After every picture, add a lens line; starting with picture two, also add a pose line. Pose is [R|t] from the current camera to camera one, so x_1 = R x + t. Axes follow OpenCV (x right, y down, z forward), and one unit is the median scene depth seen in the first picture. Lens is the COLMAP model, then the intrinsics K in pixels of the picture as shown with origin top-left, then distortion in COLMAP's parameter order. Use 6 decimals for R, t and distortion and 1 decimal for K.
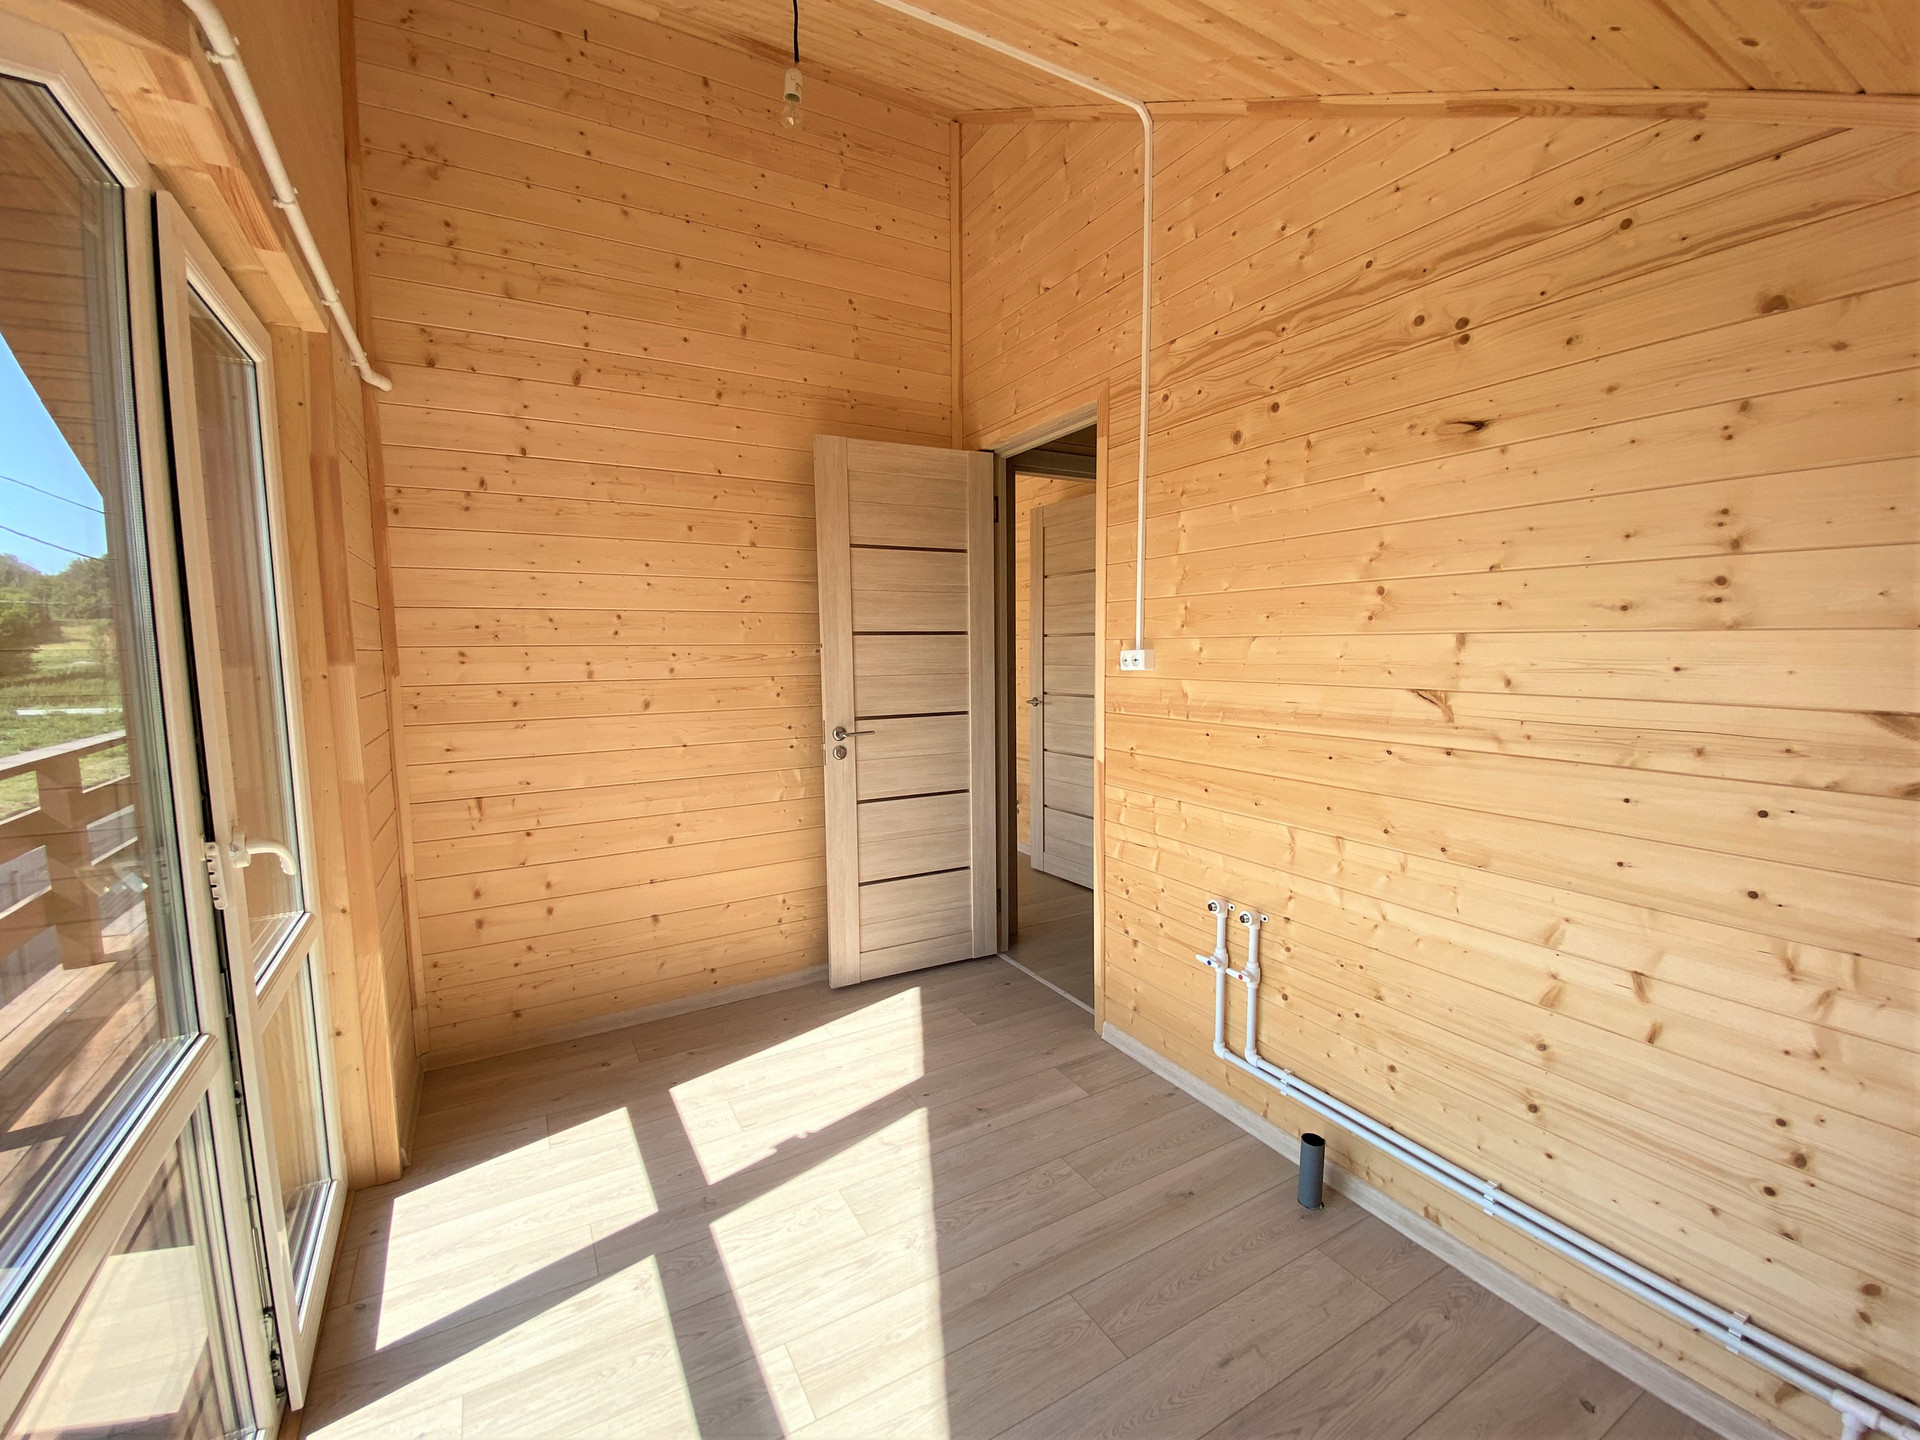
lens RADIAL K [[803.8, 0, 978.7], [0, 803.8, 717.7], [0, 0, 1]] dist [0.052794, -0.029903]
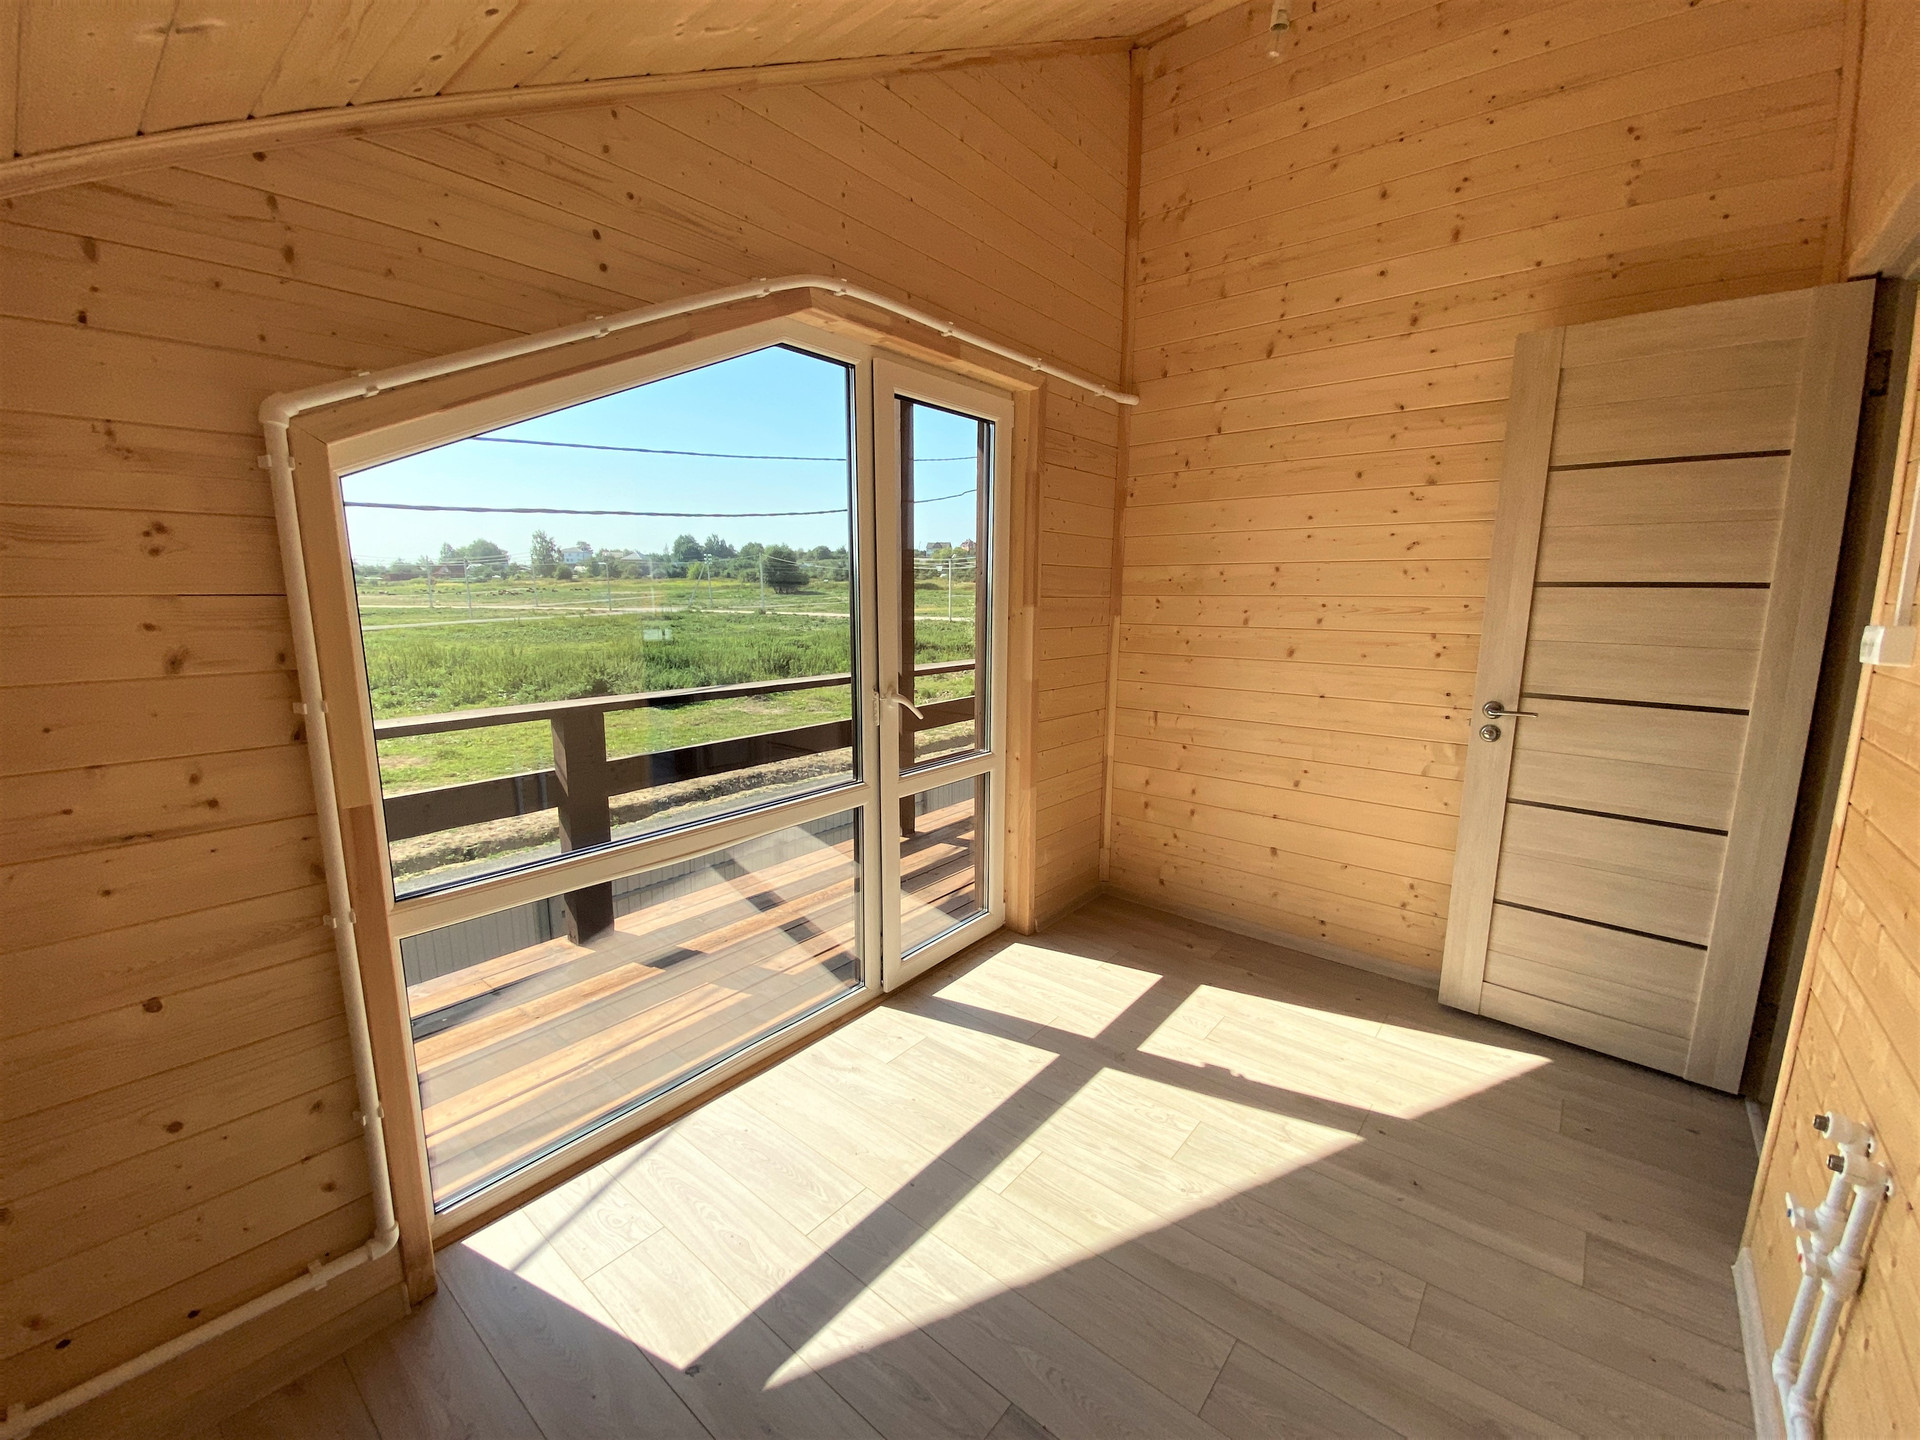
lens RADIAL K [[789.4, 0, 954.5], [0, 789.4, 725.3], [0, 0, 1]] dist [0.048487, -0.033842]
pose [[0.348854, 0.171867, -0.921283, 0.438881], [-0.100173, 0.984247, 0.145681, -0.031889], [0.931808, 0.041466, 0.360575, 0.236084]]
